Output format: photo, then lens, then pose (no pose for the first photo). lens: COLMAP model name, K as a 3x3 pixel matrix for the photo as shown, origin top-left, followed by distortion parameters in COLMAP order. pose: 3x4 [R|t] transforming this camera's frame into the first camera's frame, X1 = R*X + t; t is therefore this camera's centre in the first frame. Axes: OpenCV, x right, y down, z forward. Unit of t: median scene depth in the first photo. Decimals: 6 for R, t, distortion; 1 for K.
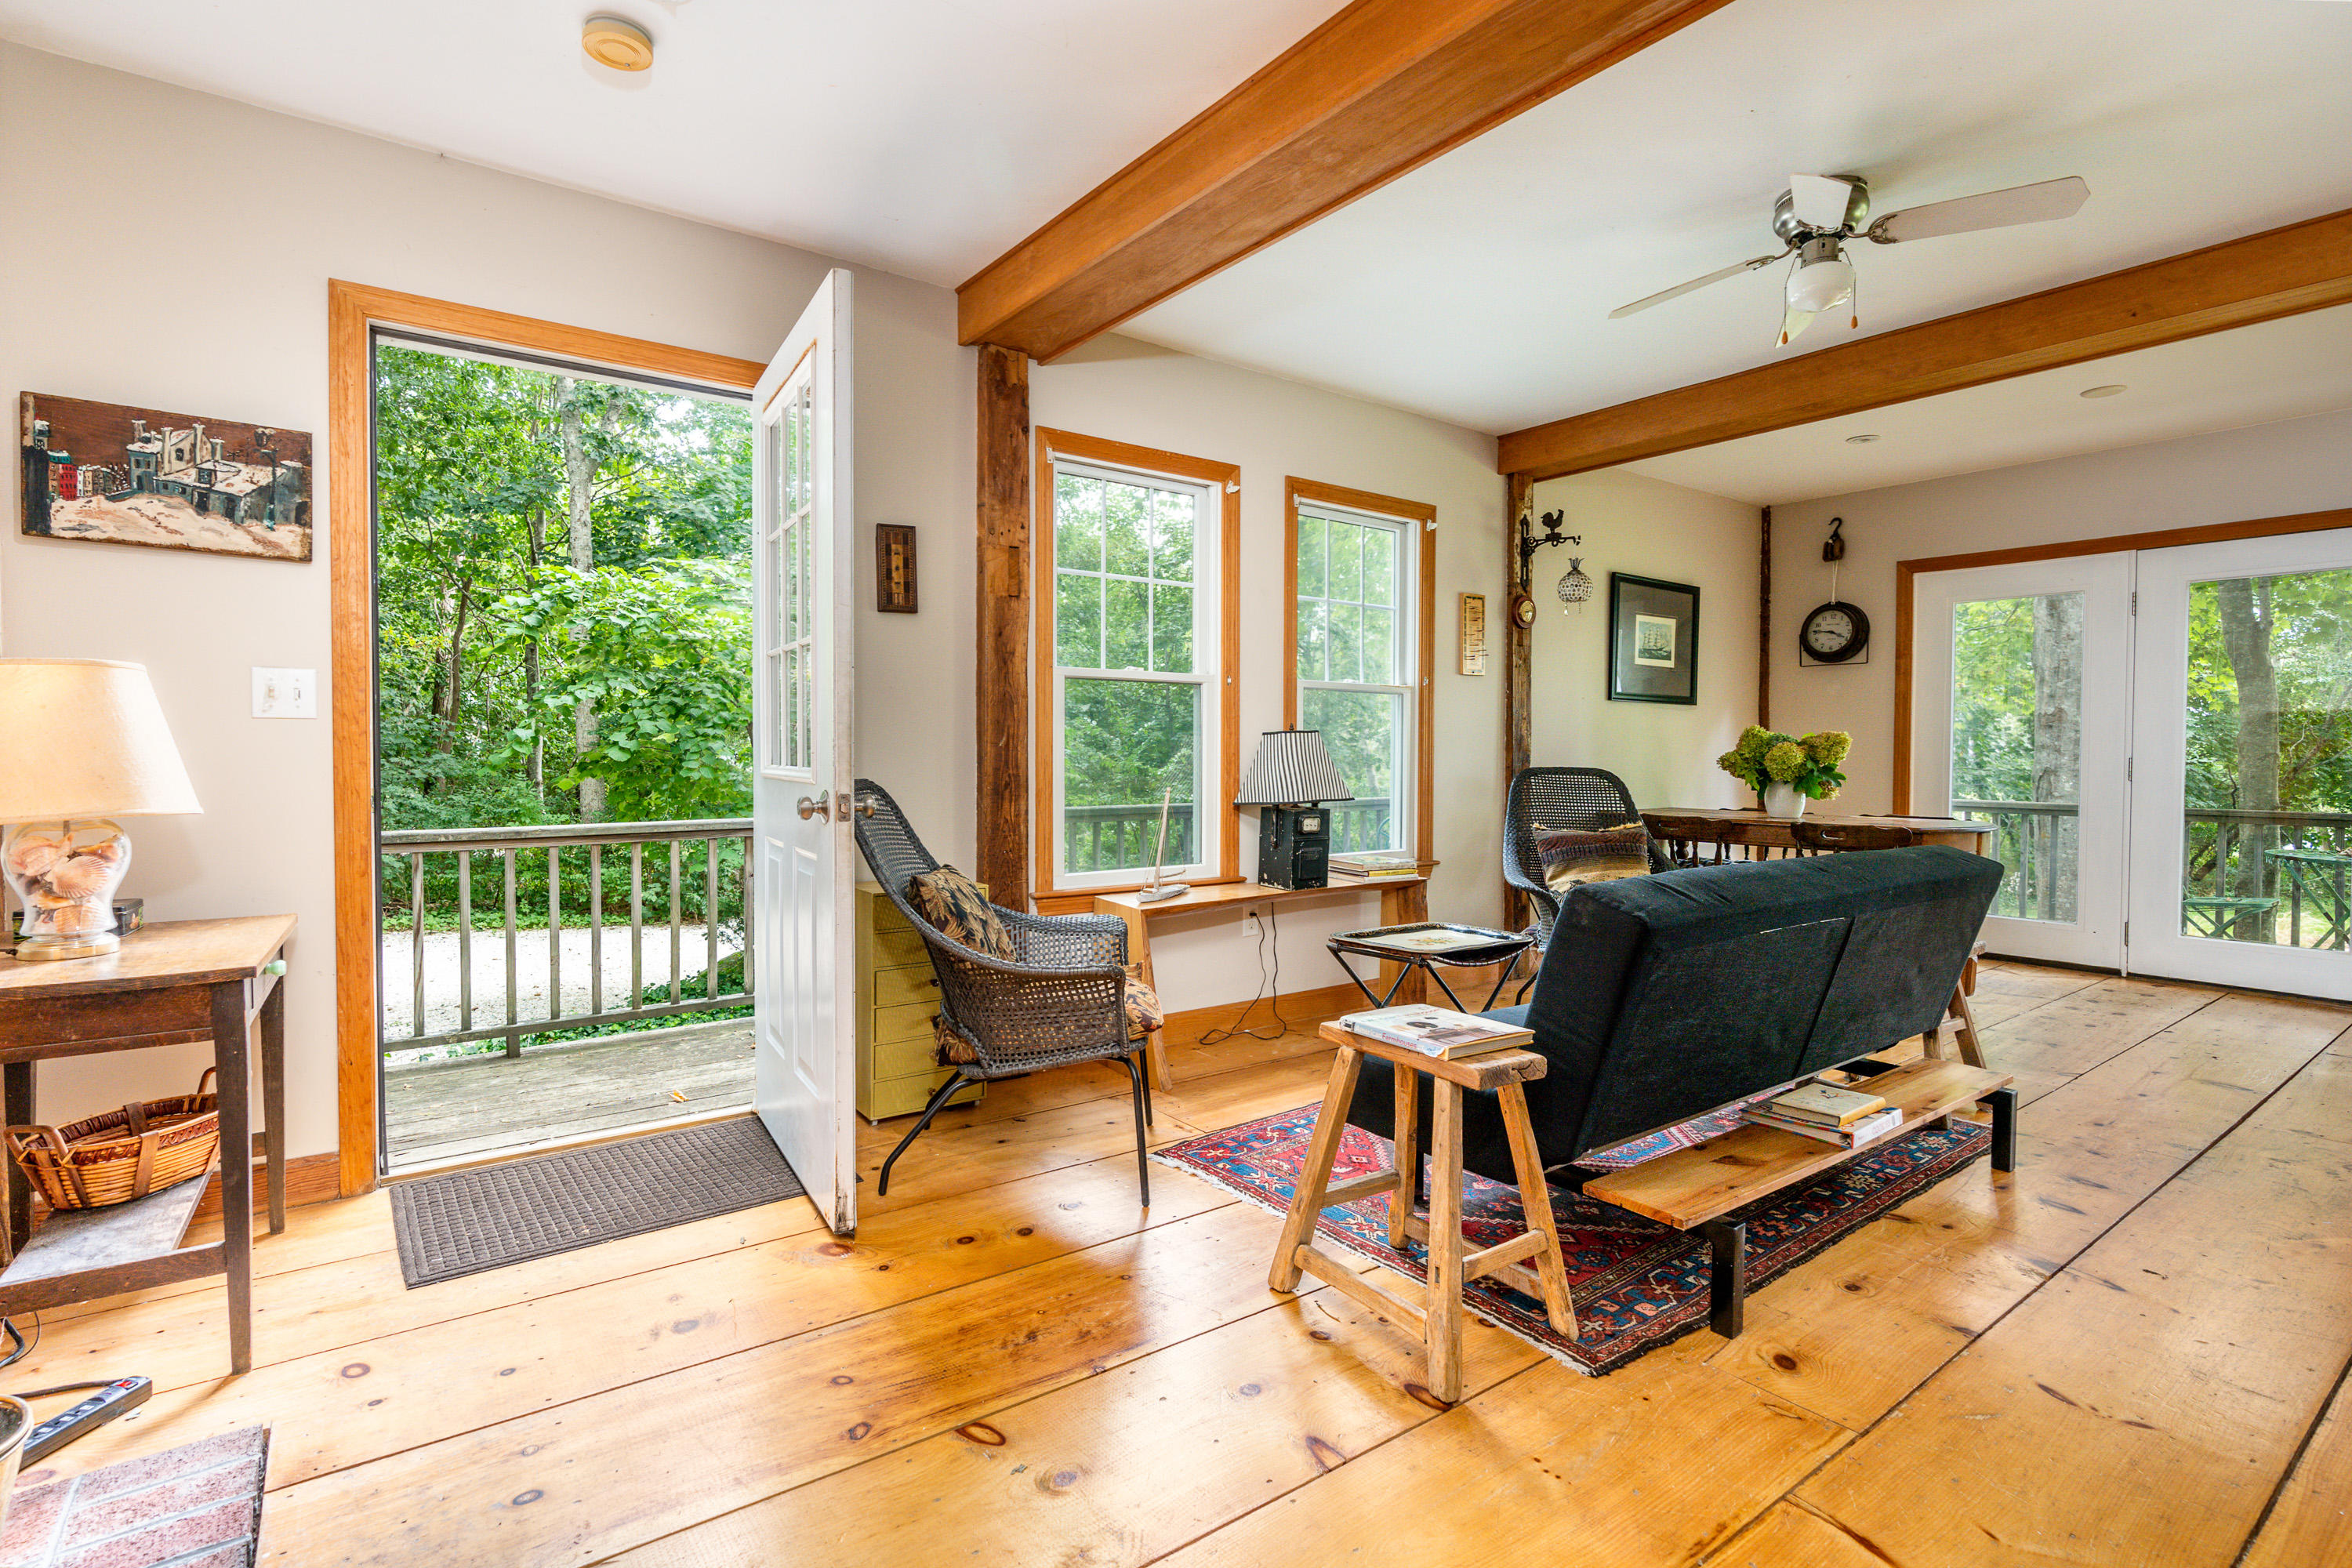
lens RADIAL K [[1099.1, 0, 1158.5], [0, 1099.1, 774.9], [0, 0, 1]] dist [0.000247, 0.000156]
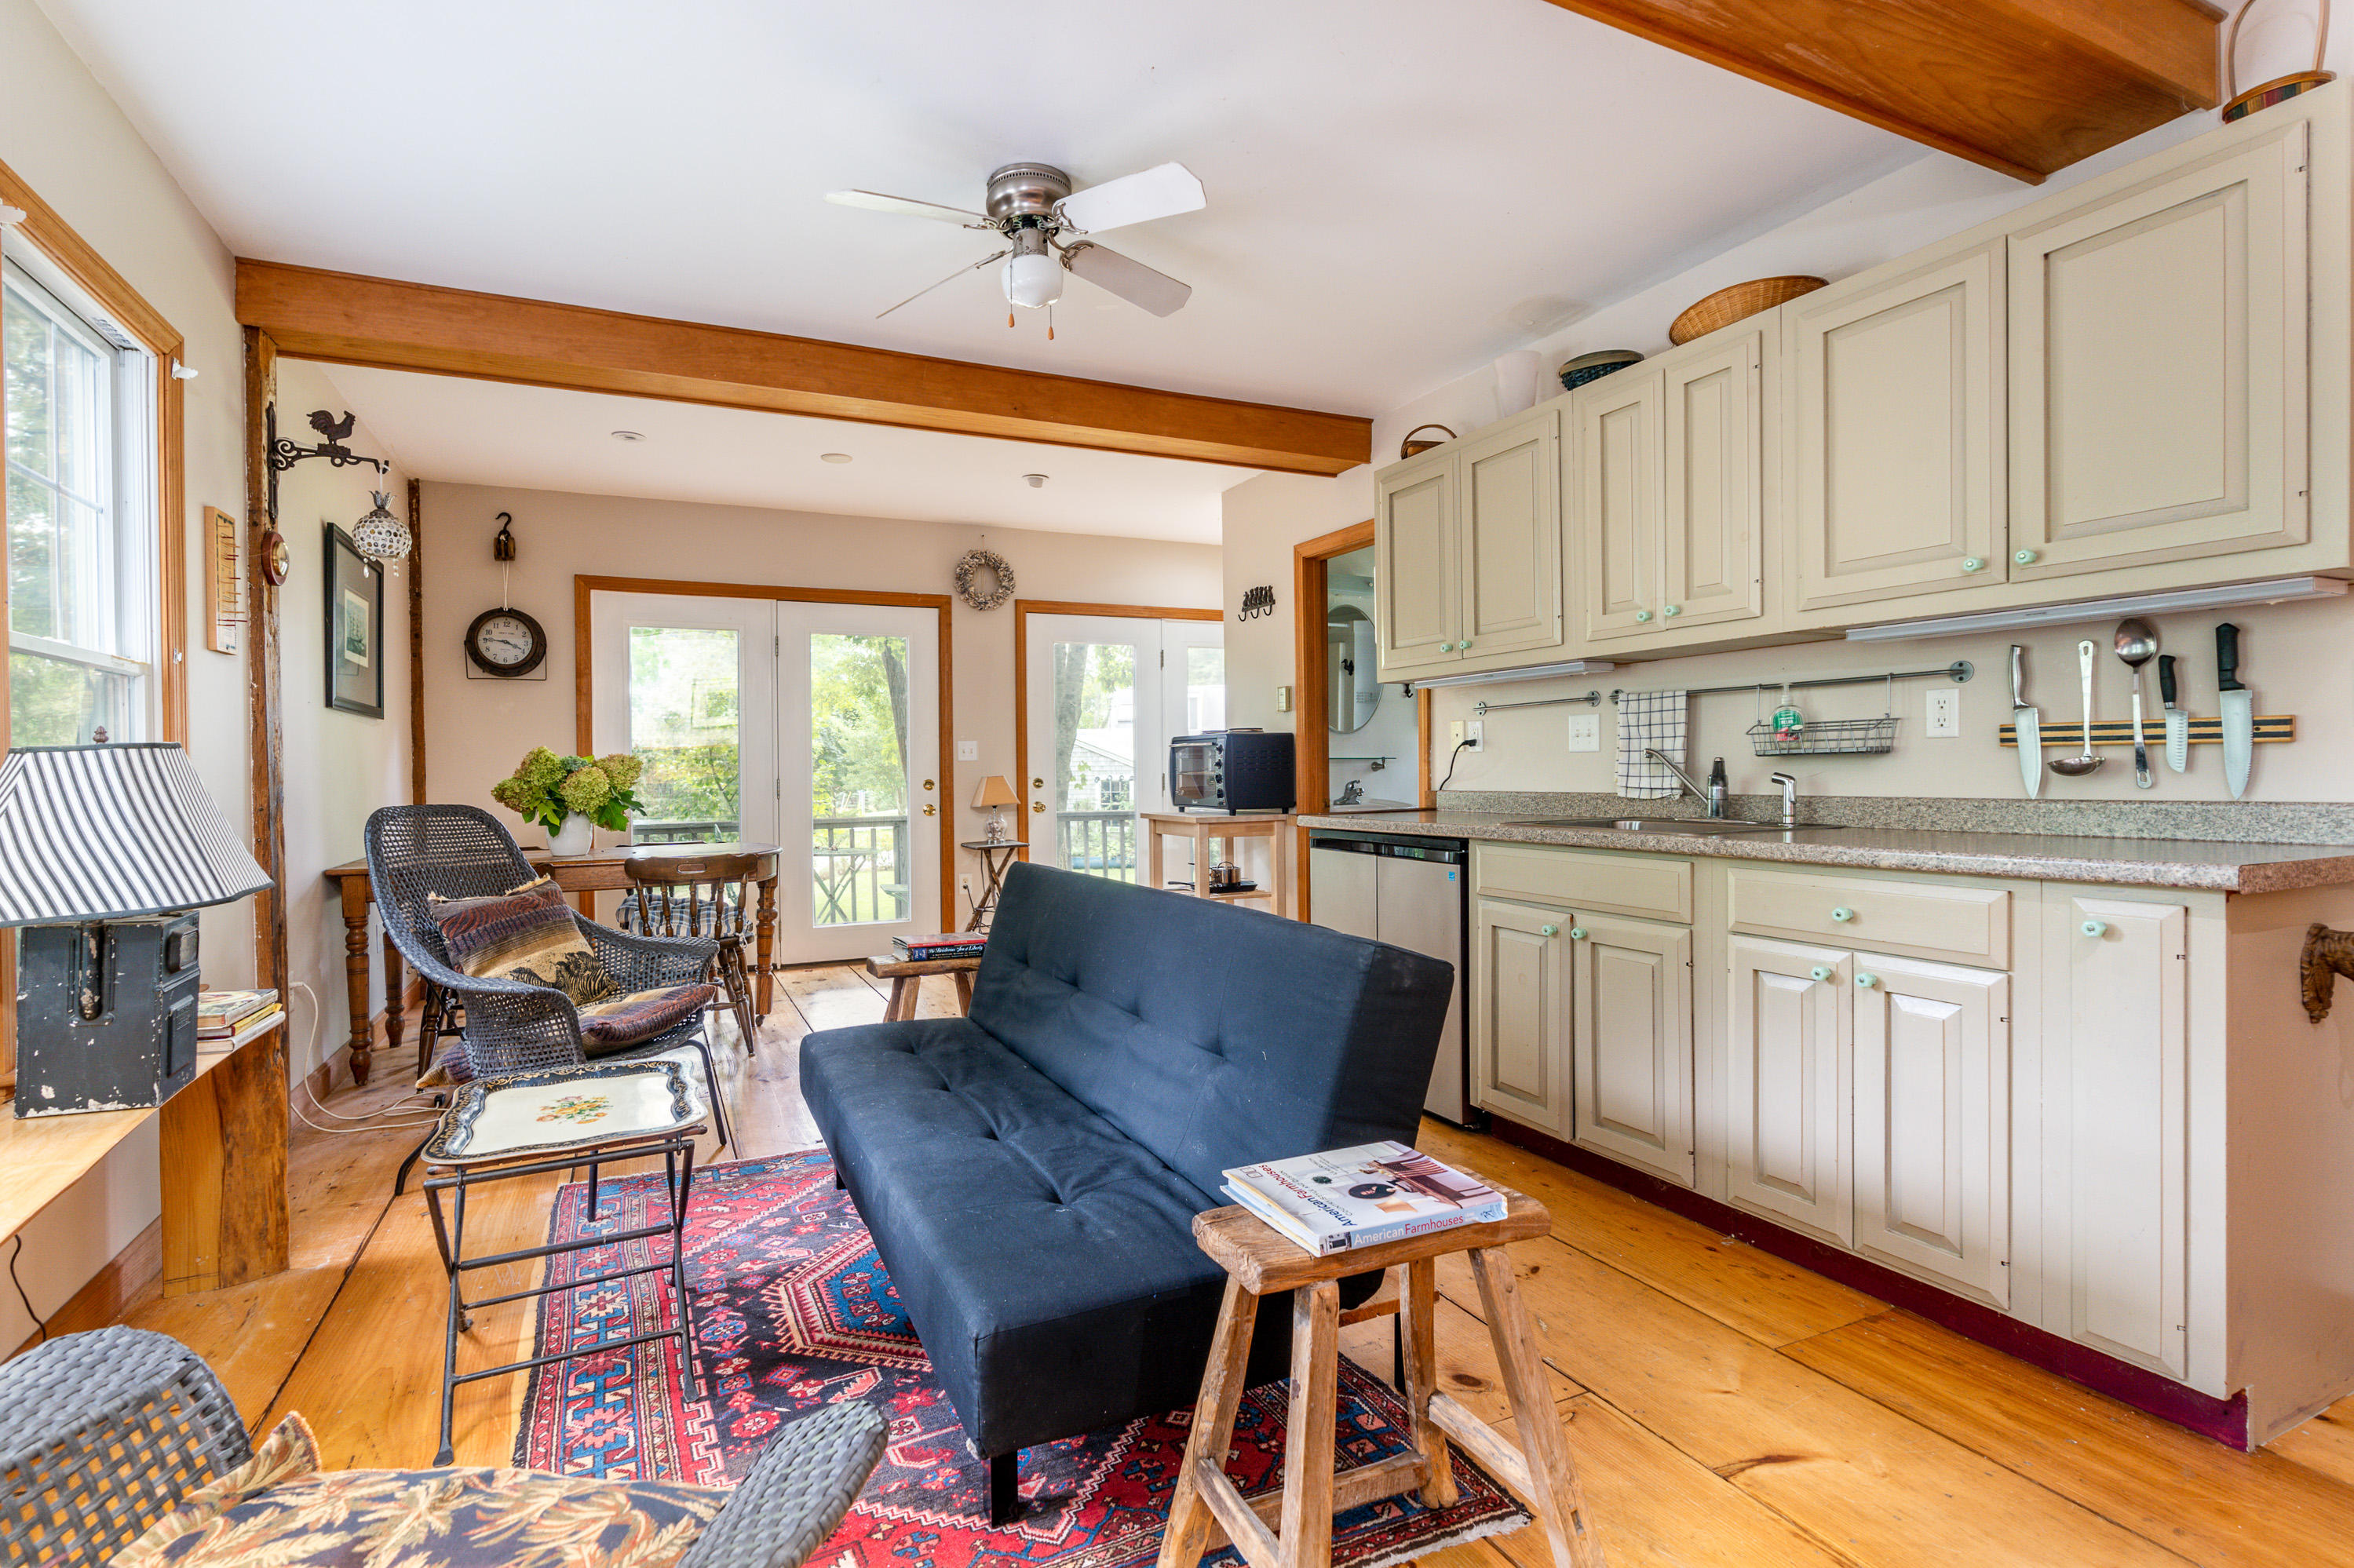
lens RADIAL K [[1099.9, 0, 1155.2], [0, 1099.9, 772.5], [0, 0, 1]] dist [0.000247, 0.000156]
pose [[0.205008, -0.010128, 0.978708, -0.145666], [0.036708, 0.999323, 0.002653, -0.009875], [-0.978072, 0.035382, 0.205241, 0.333266]]
